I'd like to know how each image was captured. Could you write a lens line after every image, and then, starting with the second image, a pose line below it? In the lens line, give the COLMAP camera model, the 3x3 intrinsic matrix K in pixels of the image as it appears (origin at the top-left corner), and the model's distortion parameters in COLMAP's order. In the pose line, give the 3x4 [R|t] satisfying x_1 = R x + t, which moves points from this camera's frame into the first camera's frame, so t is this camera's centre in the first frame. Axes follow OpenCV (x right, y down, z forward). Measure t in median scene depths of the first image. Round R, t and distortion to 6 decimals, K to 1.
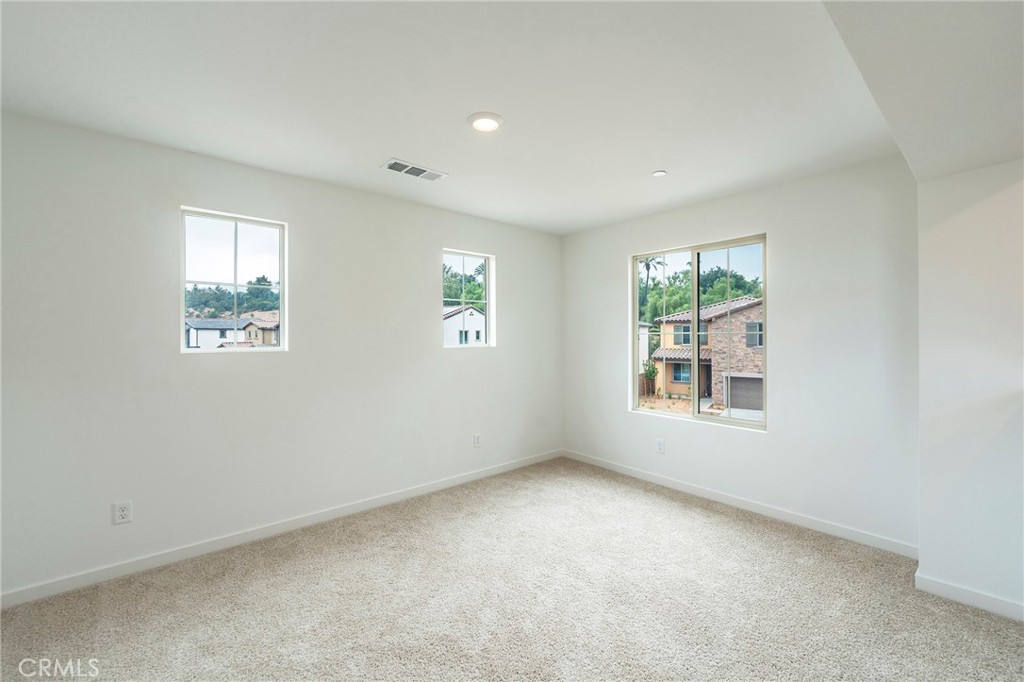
lens RADIAL K [[421.6, 0, 515.2], [0, 421.6, 337.4], [0, 0, 1]] dist [0.000166, -0.000035]
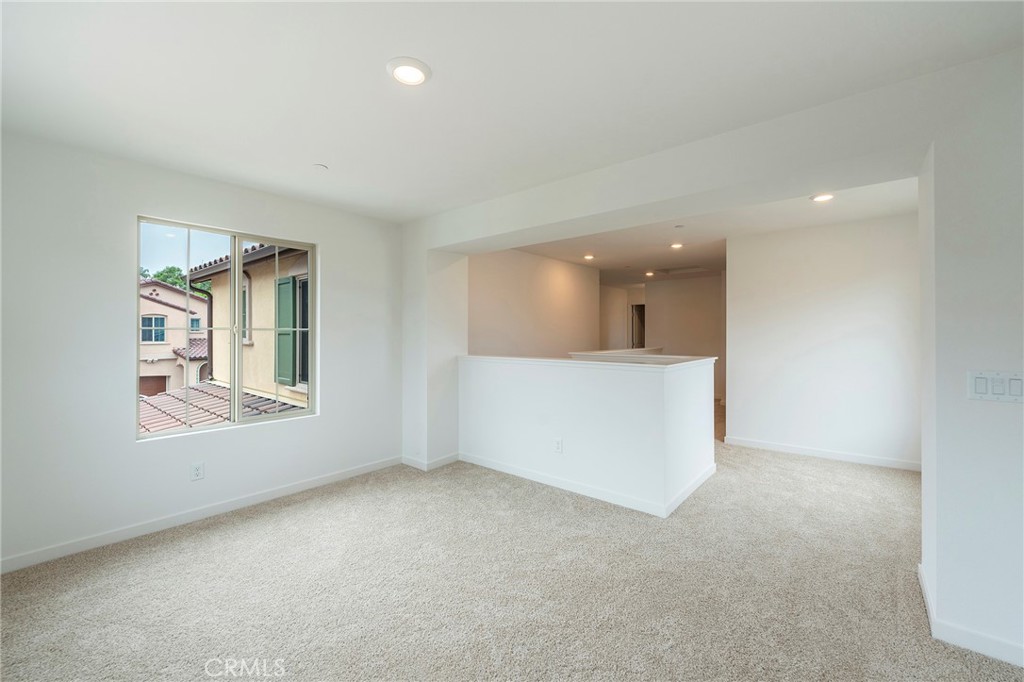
lens RADIAL K [[421.6, 0, 515.2], [0, 421.6, 337.4], [0, 0, 1]] dist [0.000166, -0.000035]
pose [[-0.154716, -0.012392, 0.987881, -0.610649], [0.002849, 0.999912, 0.012989, -0.001842], [-0.987955, 0.004824, -0.154667, 0.620028]]
